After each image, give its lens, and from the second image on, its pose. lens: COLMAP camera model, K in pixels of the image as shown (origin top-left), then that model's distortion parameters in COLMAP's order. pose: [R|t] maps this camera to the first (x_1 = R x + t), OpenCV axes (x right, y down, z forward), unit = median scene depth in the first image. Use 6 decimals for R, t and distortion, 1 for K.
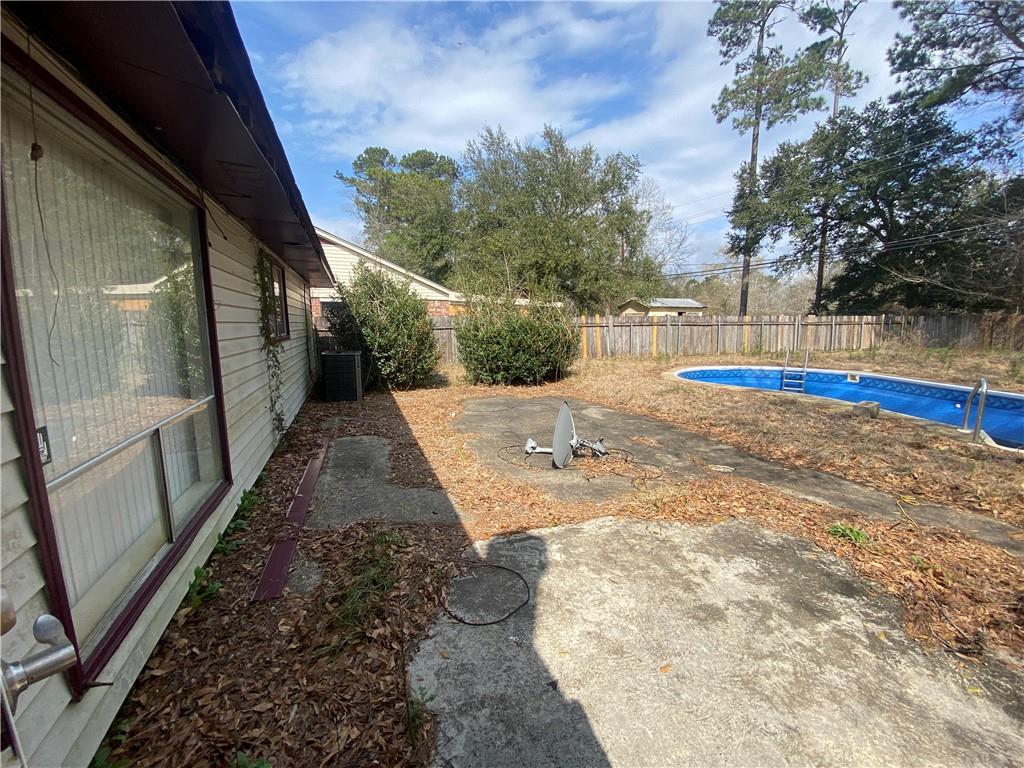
lens RADIAL K [[407.8, 0, 514.8], [0, 407.8, 389.3], [0, 0, 1]] dist [0.001753, -0.013021]
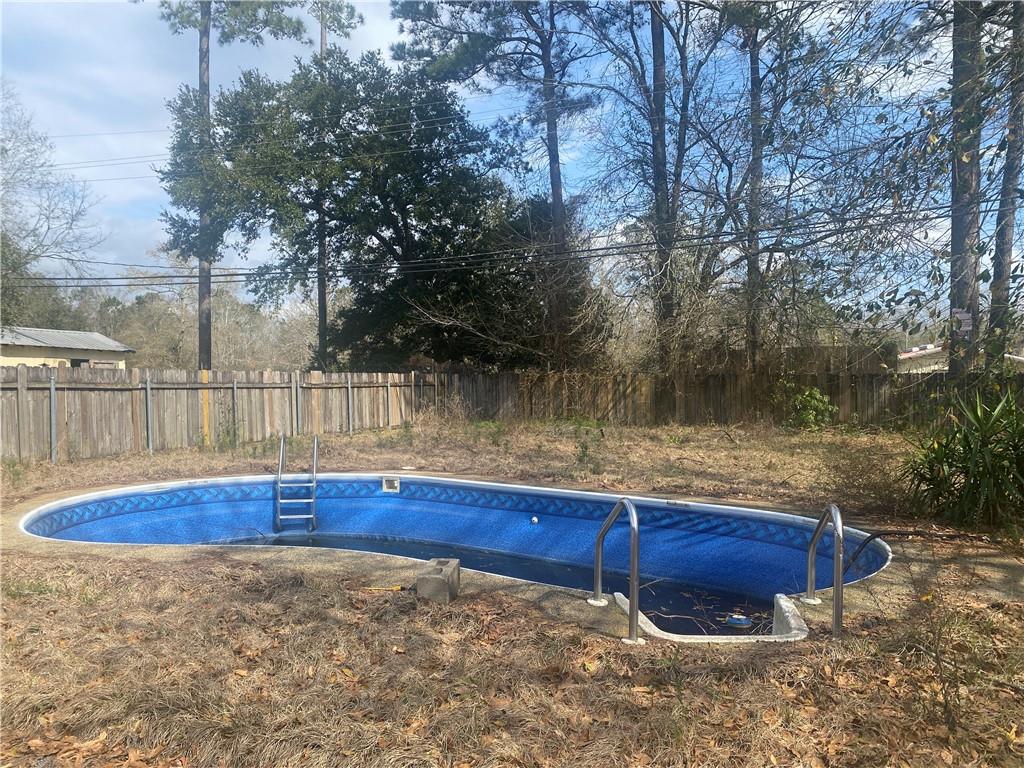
lens RADIAL K [[789.6, 0, 522.9], [0, 789.6, 381.0], [0, 0, 1]] dist [0.007311, 0.004047]
pose [[0.637200, 0.007376, 0.770663, 0.060705], [0.117562, 0.987322, -0.106652, -0.015709], [-0.761679, 0.158559, 0.628255, 0.083566]]
